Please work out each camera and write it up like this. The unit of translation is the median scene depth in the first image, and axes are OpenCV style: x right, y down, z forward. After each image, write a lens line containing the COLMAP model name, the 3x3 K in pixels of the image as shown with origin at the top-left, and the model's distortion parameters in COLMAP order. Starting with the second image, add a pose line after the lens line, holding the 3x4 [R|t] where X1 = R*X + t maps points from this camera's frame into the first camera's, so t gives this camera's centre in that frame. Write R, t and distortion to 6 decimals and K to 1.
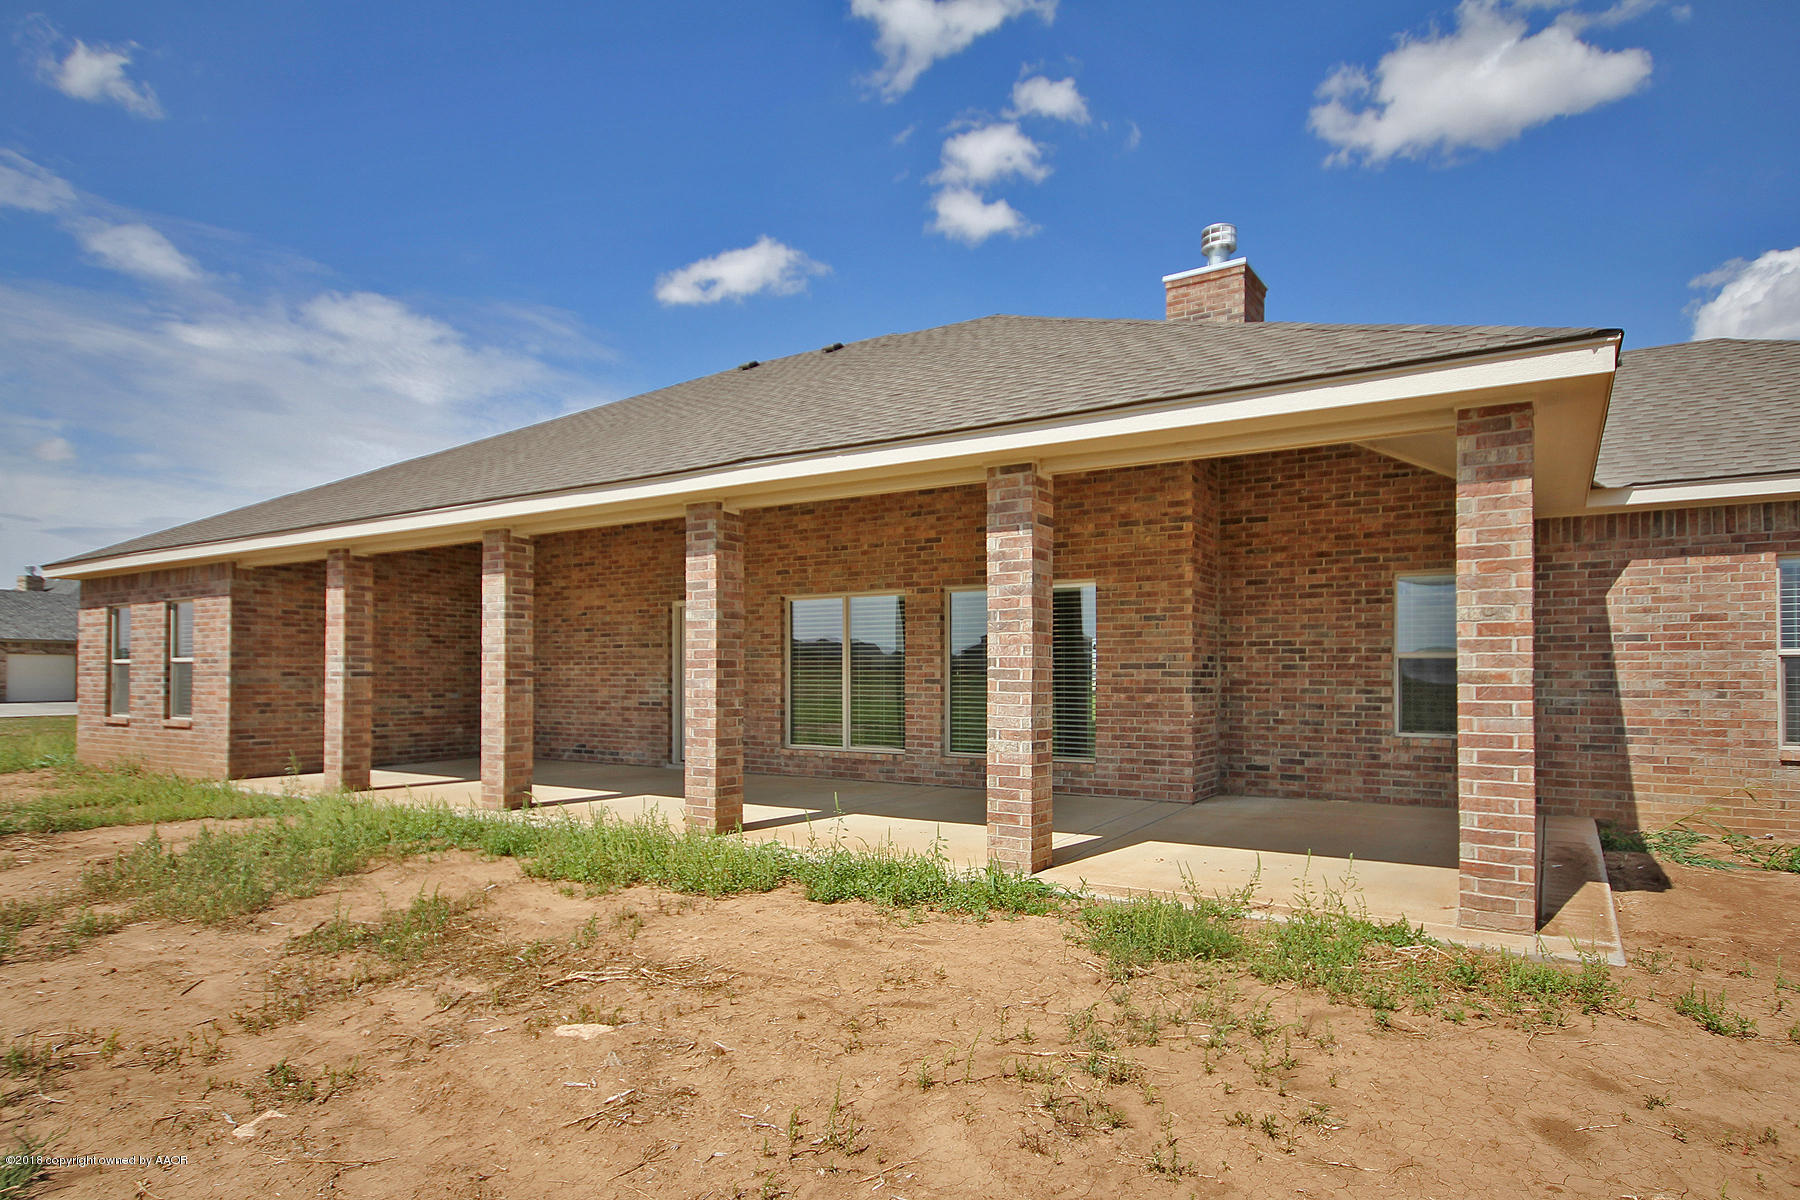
lens RADIAL K [[979.5, 0, 897.0], [0, 979.5, 647.2], [0, 0, 1]] dist [0.005311, 0.000386]
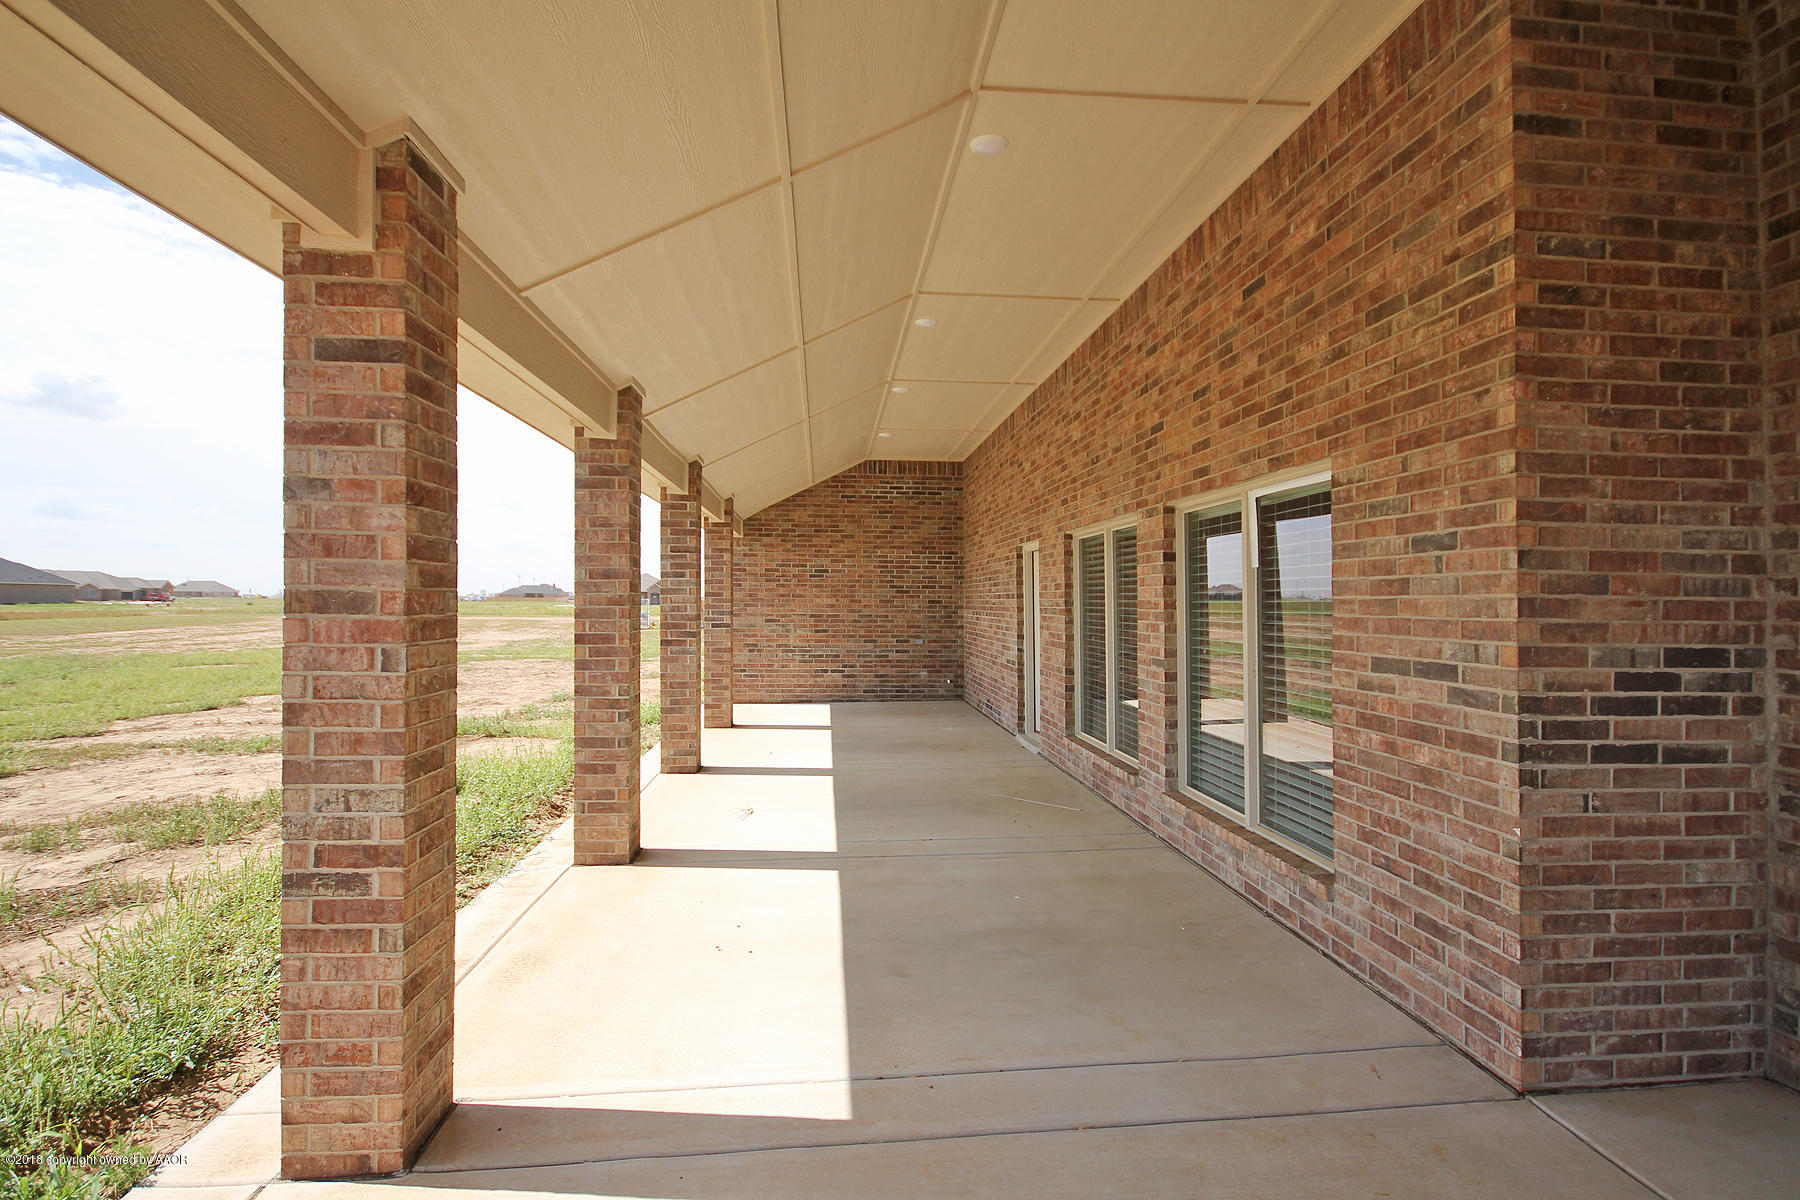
lens RADIAL K [[824.0, 0, 926.4], [0, 824.0, 584.4], [0, 0, 1]] dist [0.001027, -0.000540]
pose [[0.617034, -0.010762, -0.786863, 0.355453], [0.014224, 0.999896, -0.002522, -0.014408], [0.786808, -0.009636, 0.617122, 0.593339]]
